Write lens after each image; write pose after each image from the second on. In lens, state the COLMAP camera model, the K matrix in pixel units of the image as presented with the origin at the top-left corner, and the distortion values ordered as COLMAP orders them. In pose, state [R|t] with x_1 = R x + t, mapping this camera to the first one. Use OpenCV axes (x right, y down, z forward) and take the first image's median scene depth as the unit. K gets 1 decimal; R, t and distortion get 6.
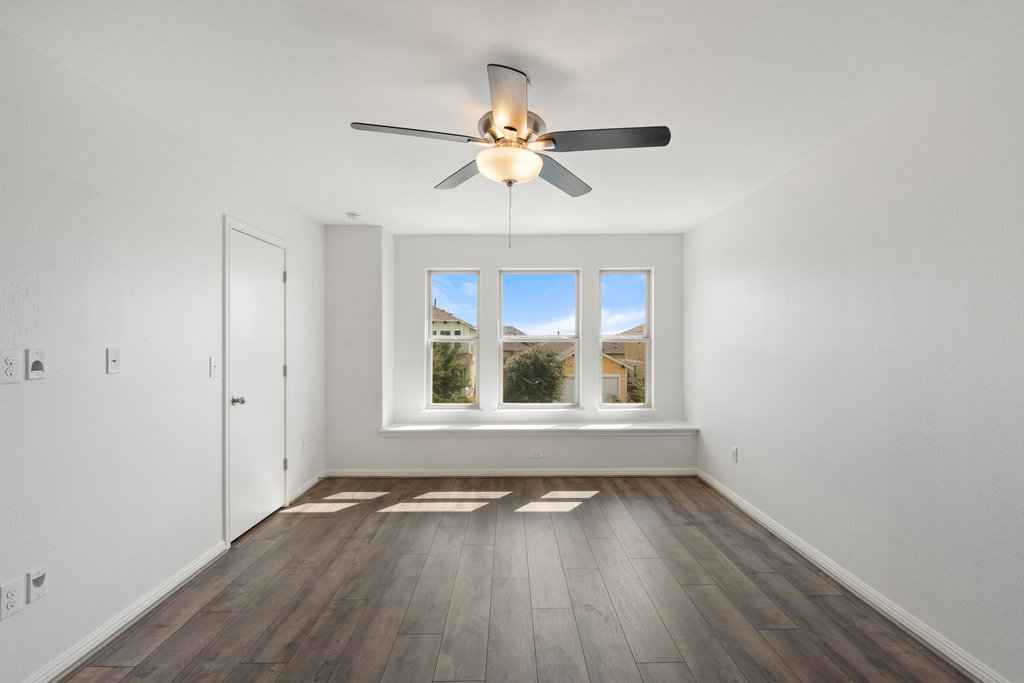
lens RADIAL K [[468.3, 0, 511.6], [0, 468.3, 339.1], [0, 0, 1]] dist [0.001256, -0.004249]
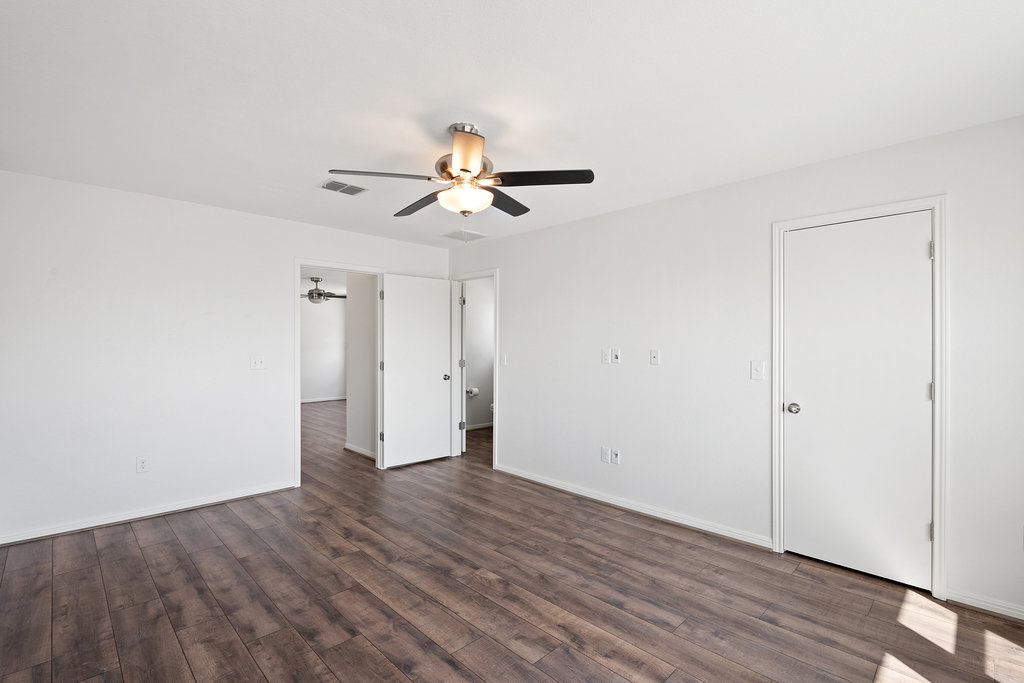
lens RADIAL K [[468.3, 0, 509.5], [0, 468.3, 344.1], [0, 0, 1]] dist [0.001256, -0.004249]
pose [[-0.720836, 0.002242, -0.693102, 0.539173], [0.003873, 0.999992, -0.000794, -0.001715], [0.693095, -0.003257, -0.720839, 1.401328]]
